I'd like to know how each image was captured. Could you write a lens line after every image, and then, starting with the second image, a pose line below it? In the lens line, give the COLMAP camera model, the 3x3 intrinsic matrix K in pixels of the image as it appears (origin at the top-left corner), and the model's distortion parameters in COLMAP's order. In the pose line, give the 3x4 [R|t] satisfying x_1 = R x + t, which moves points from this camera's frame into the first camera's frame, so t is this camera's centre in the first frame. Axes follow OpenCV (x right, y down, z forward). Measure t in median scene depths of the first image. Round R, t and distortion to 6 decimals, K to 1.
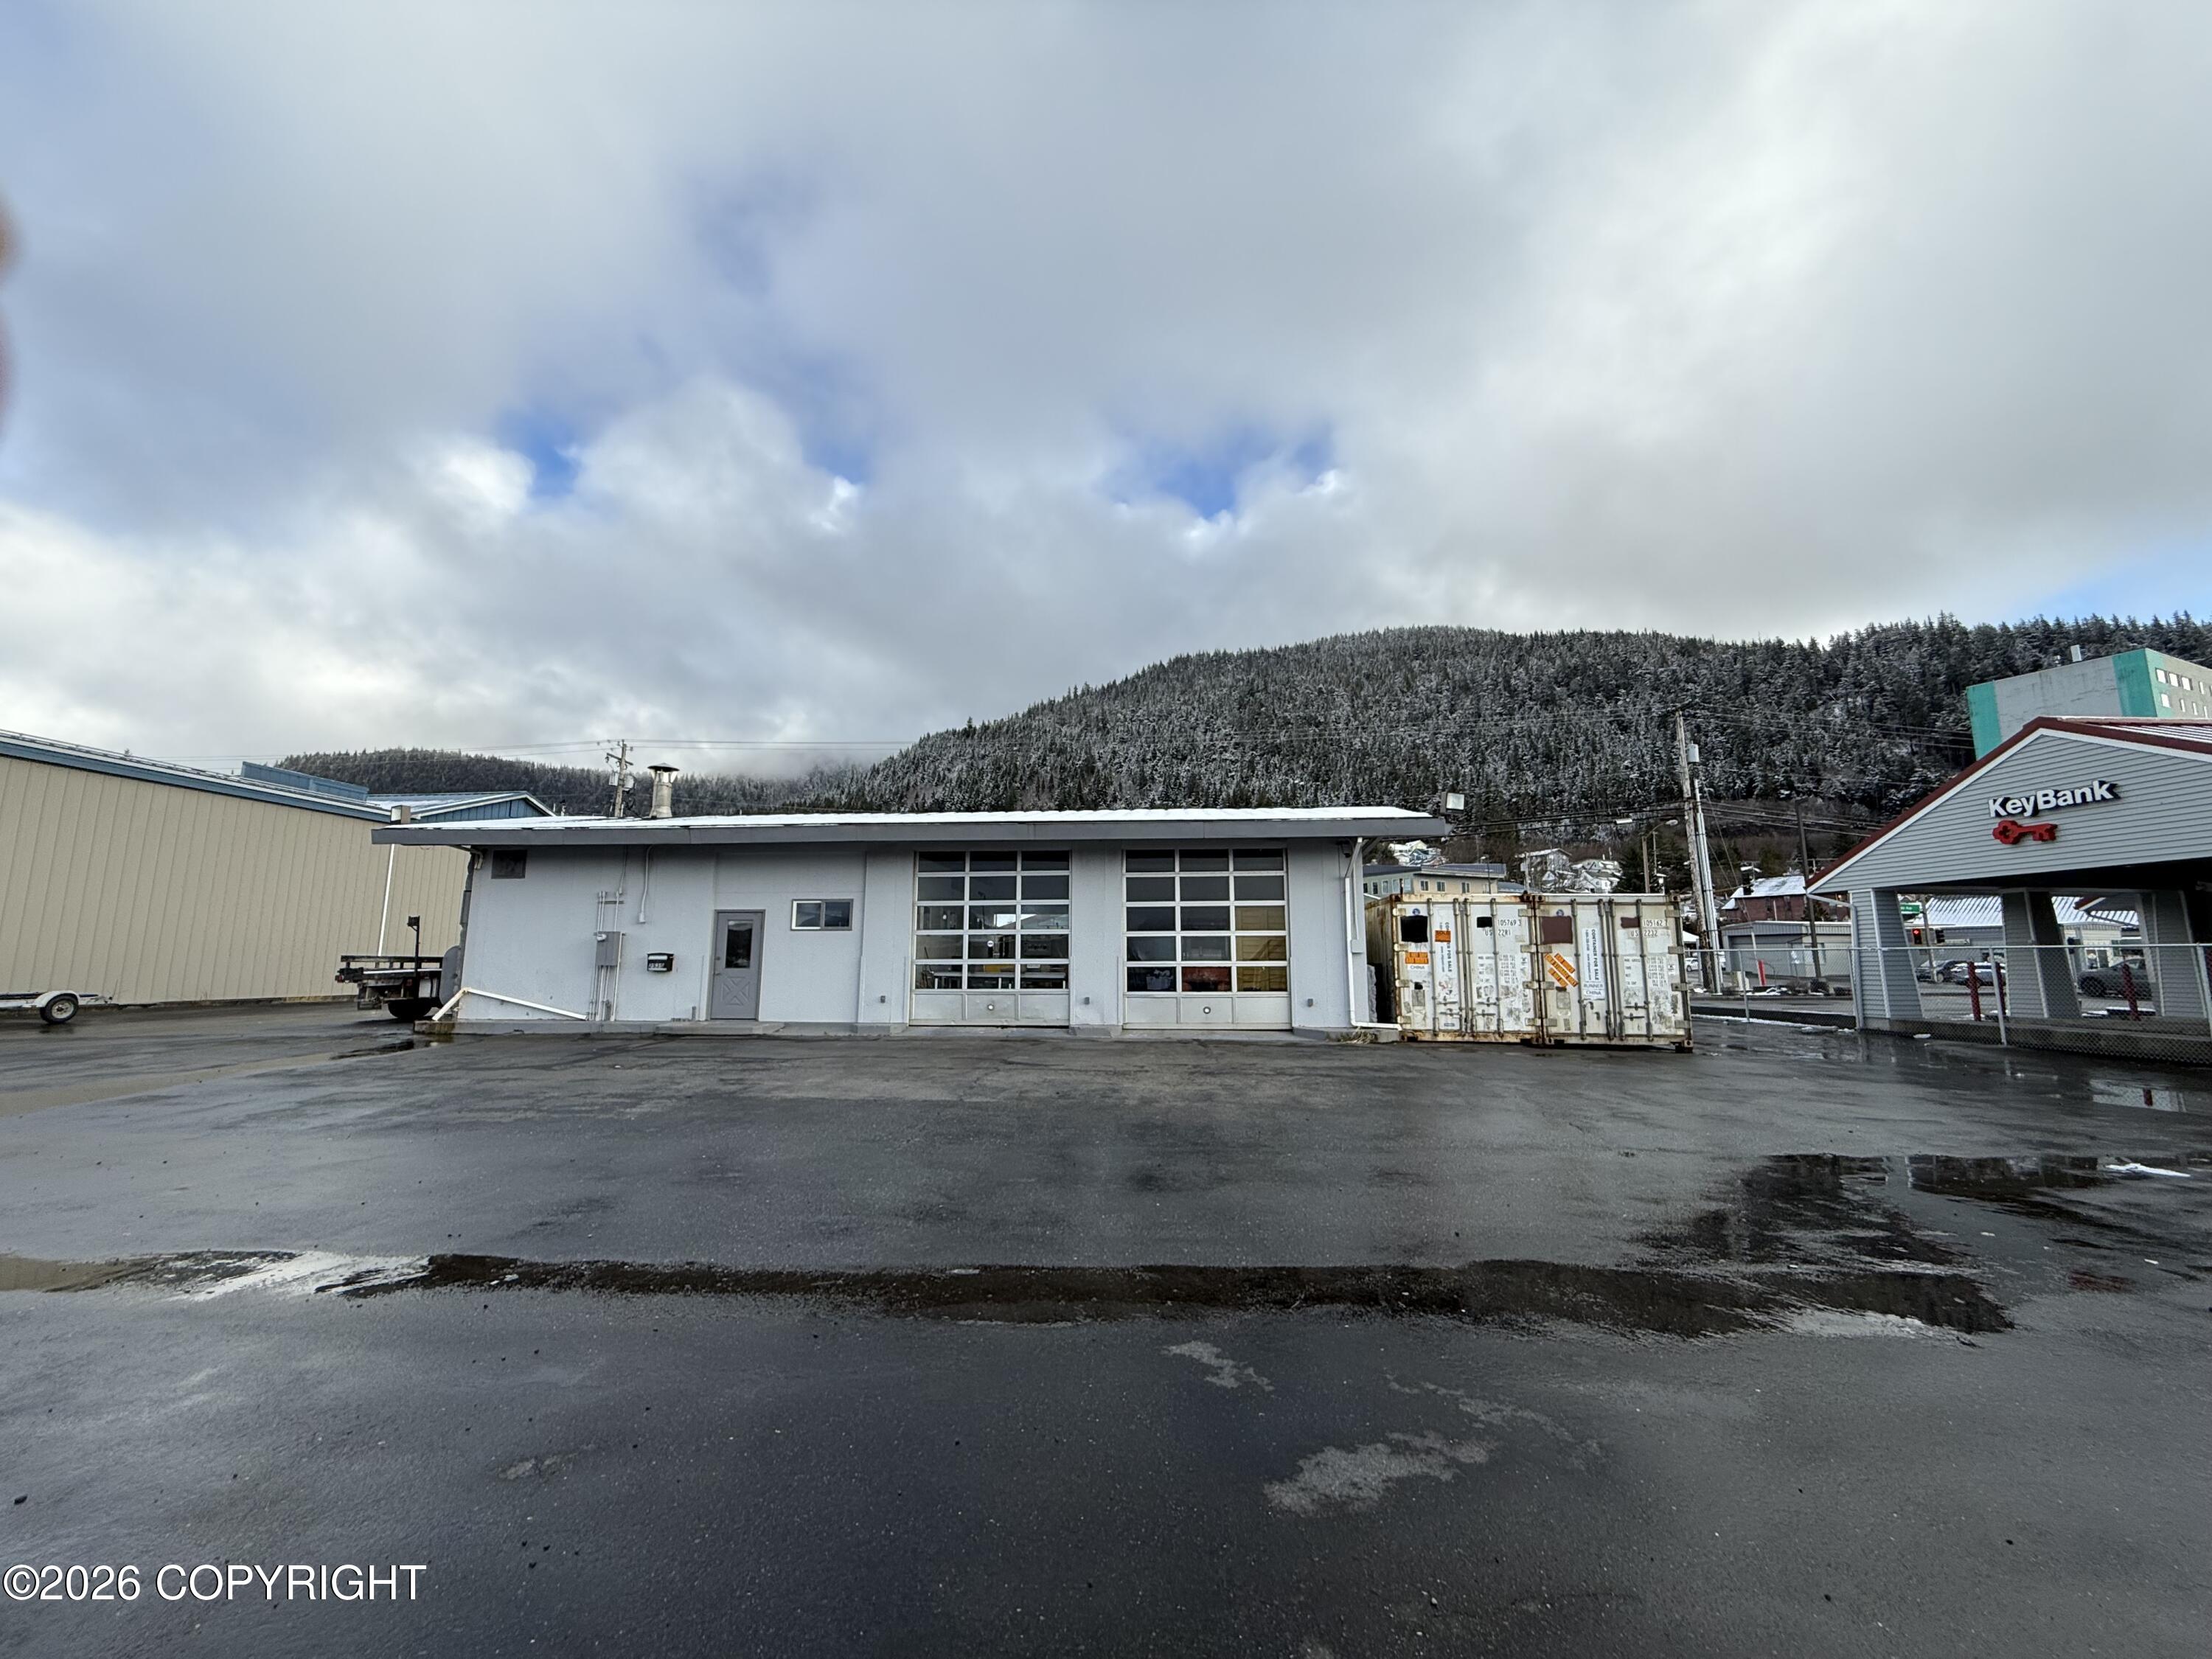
lens RADIAL K [[882.1, 0, 1106.0], [0, 882.1, 829.5], [0, 0, 1]] dist [-0.002285, -0.000131]
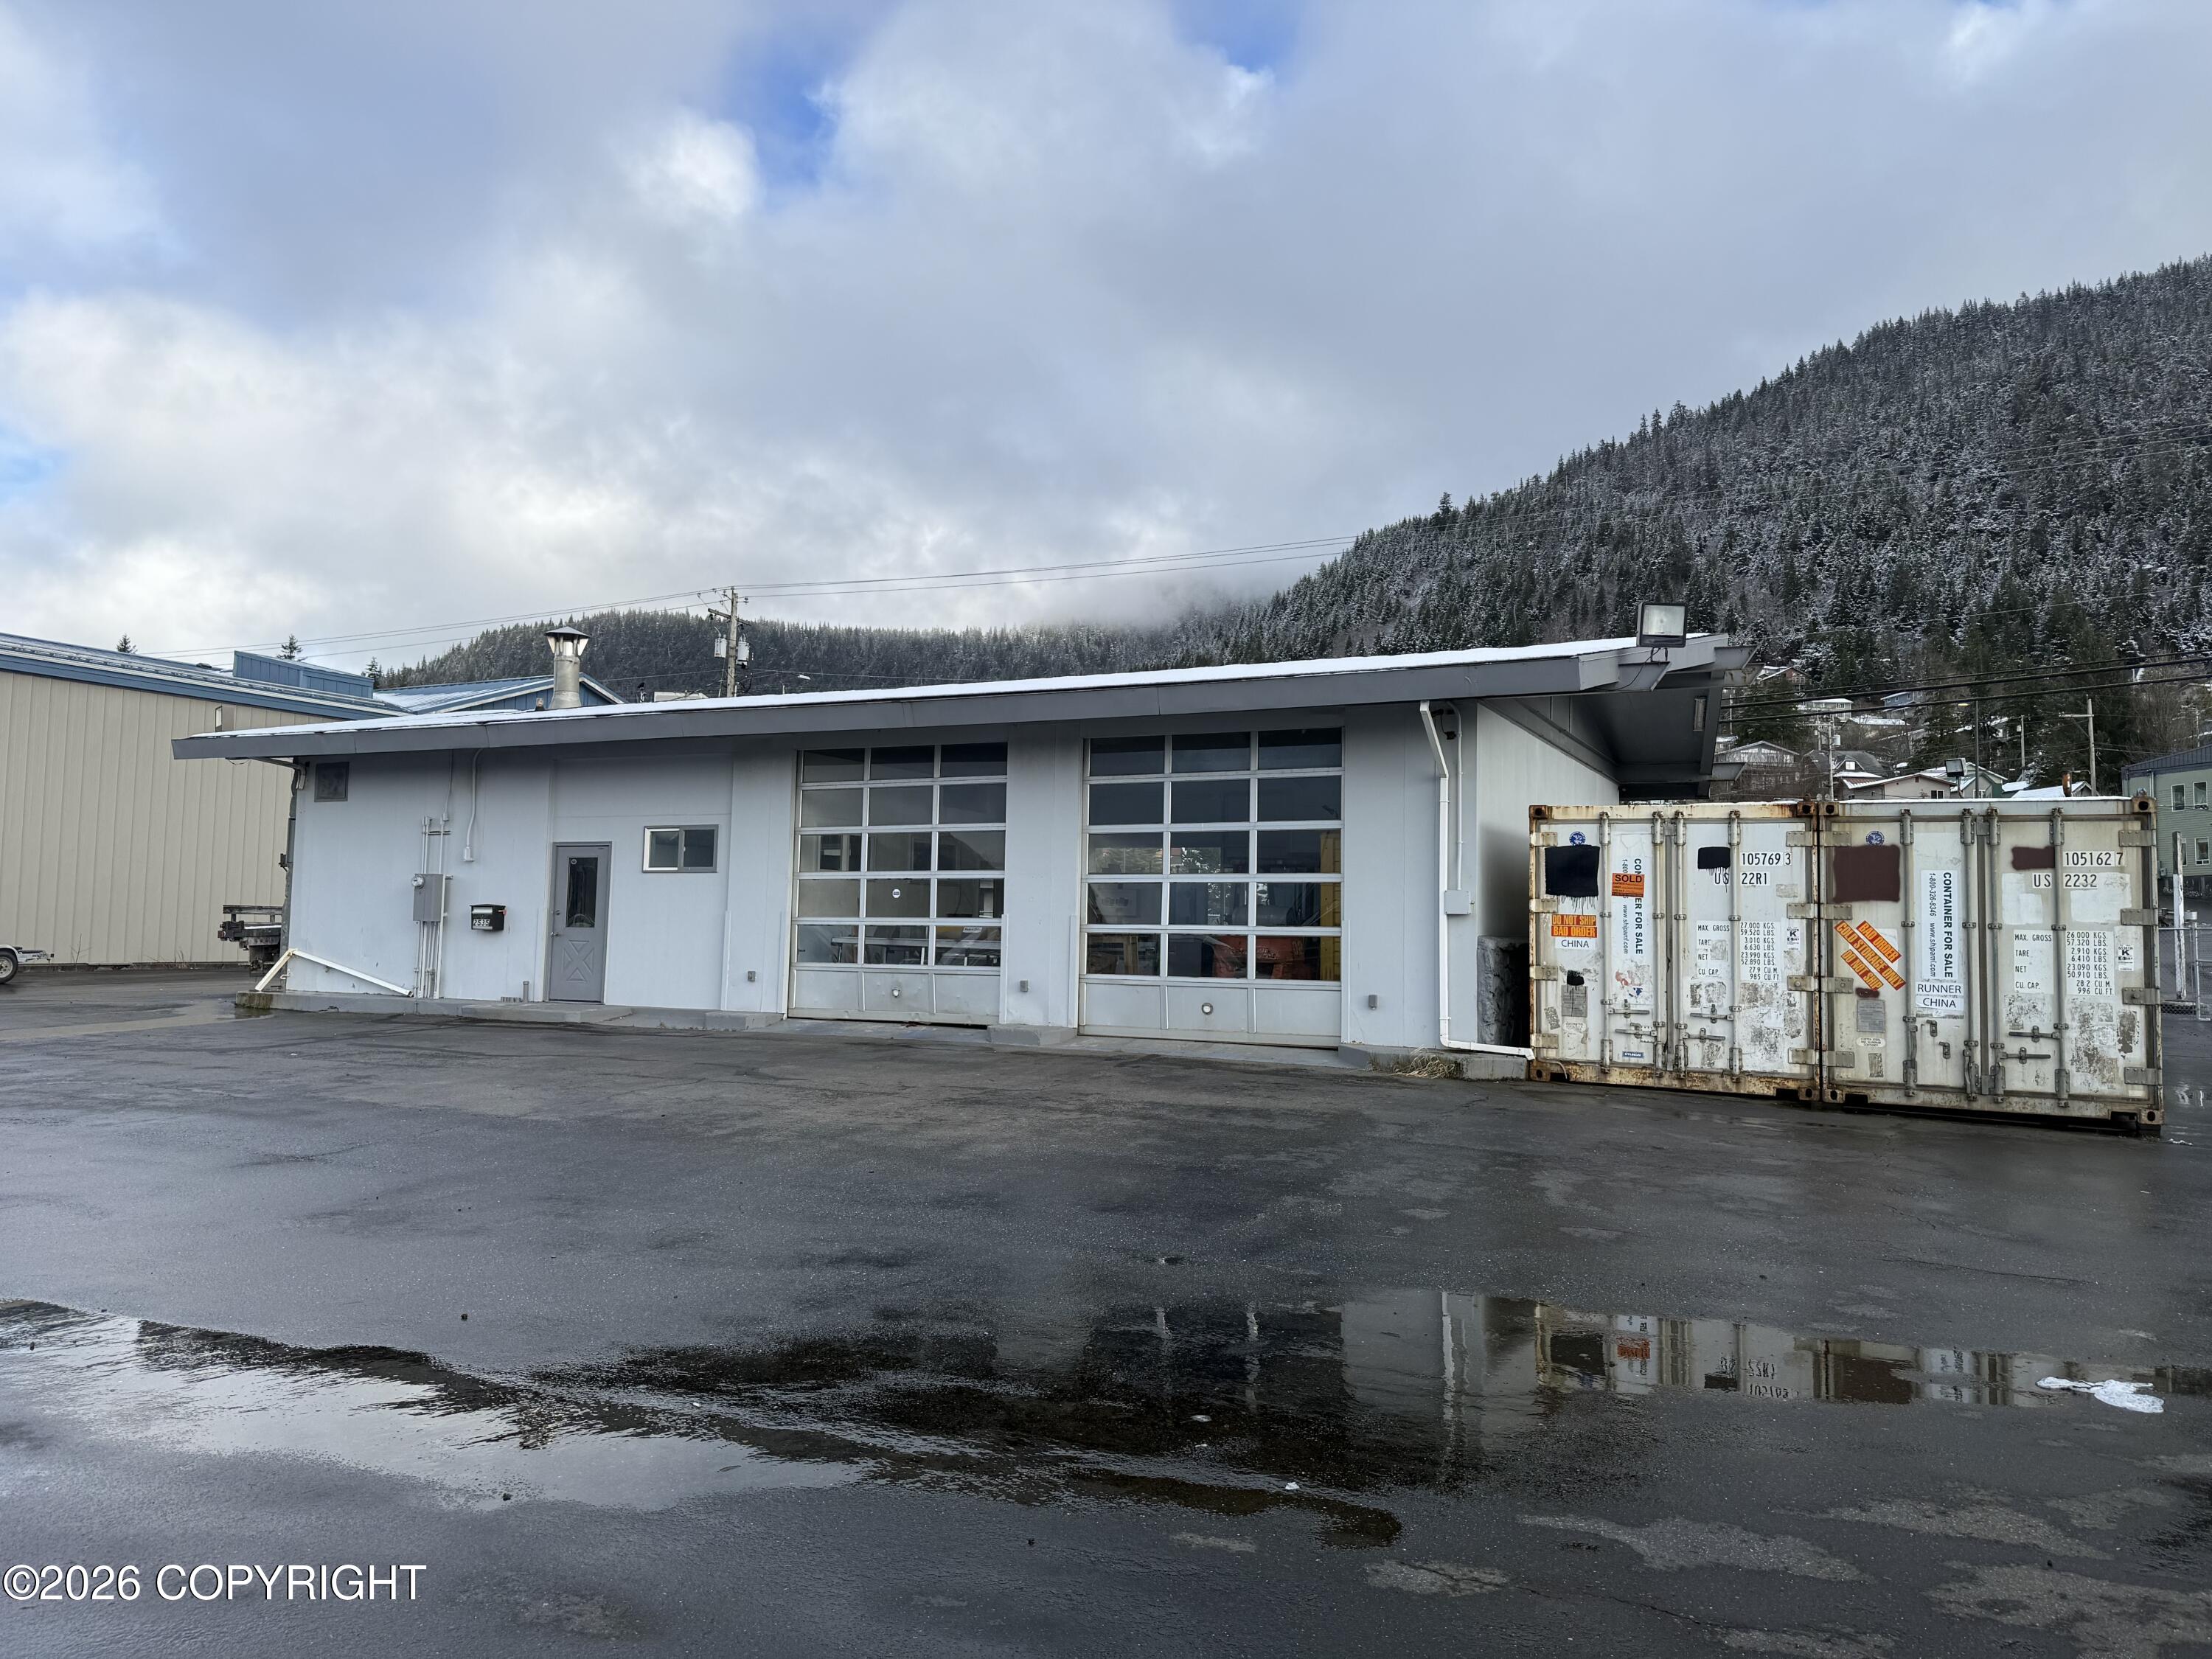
lens RADIAL K [[1574.4, 0, 1106.0], [0, 1574.4, 829.5], [0, 0, 1]] dist [0.105610, -0.169802]
pose [[0.924467, -0.008531, -0.381166, 0.441357], [0.039284, 0.996560, 0.072975, 0.008141], [0.379233, -0.082436, 0.921622, 0.024992]]
